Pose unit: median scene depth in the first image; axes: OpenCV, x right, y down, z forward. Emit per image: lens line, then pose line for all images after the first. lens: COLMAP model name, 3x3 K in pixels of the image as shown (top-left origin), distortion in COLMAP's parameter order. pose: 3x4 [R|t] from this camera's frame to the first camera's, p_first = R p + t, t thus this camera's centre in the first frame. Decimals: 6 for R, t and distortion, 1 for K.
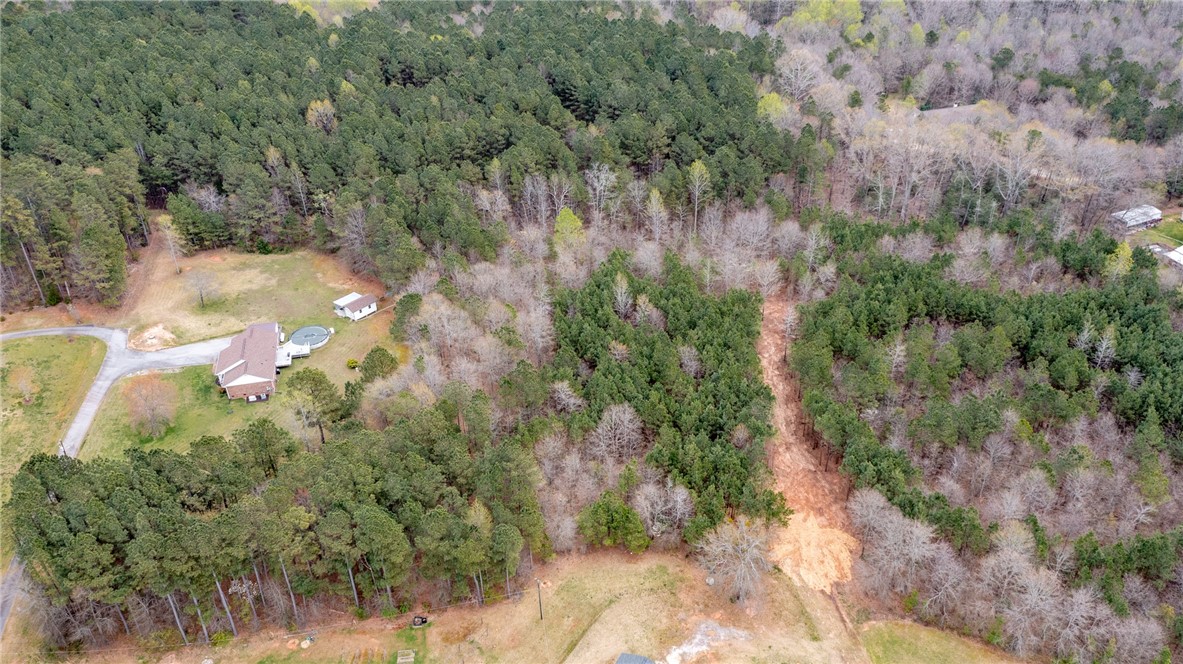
lens RADIAL K [[902.2, 0, 591.5], [0, 902.2, 332.0], [0, 0, 1]] dist [0.212399, -0.256726]
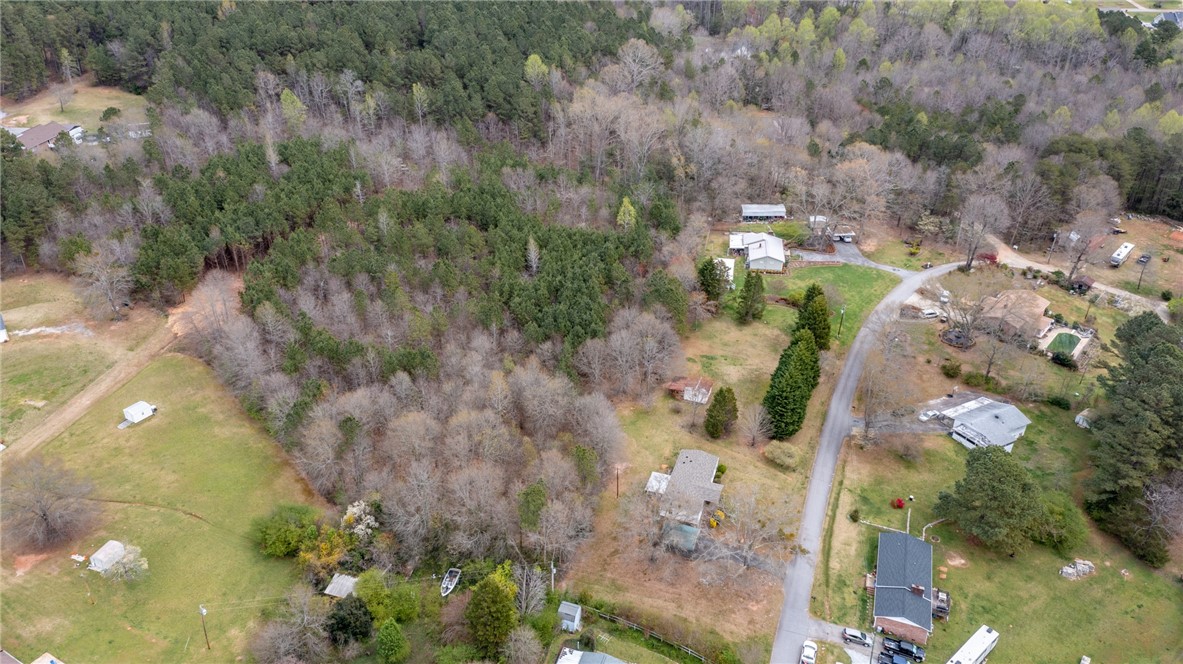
lens RADIAL K [[875.7, 0, 593.8], [0, 875.7, 344.0], [0, 0, 1]] dist [0.433209, -0.568016]
pose [[0.902106, 0.254398, -0.348548, 0.855055], [-0.265621, 0.963943, 0.016087, 0.070664], [0.340073, 0.078070, 0.937153, -0.058028]]
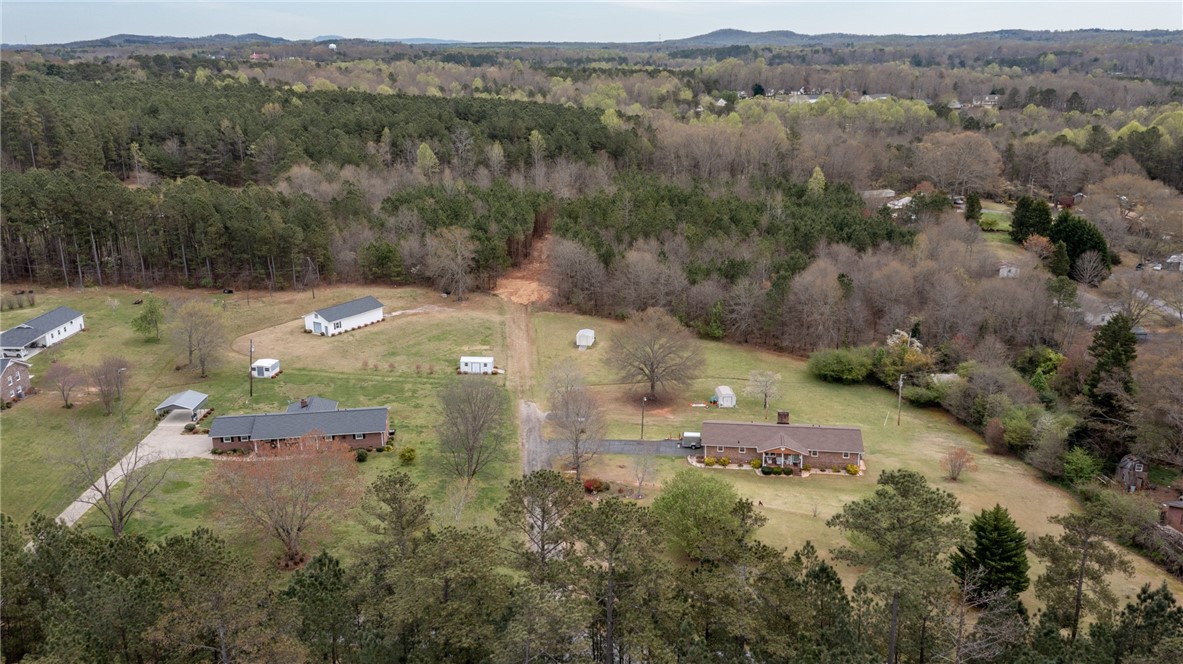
lens RADIAL K [[942.6, 0, 591.5], [0, 942.6, 332.0], [0, 0, 1]] dist [0.127653, -0.164968]
pose [[0.997314, 0.038040, -0.062585, 0.294237], [-0.054002, 0.959196, -0.277538, 0.470644], [0.049474, 0.280172, 0.958674, -0.235460]]
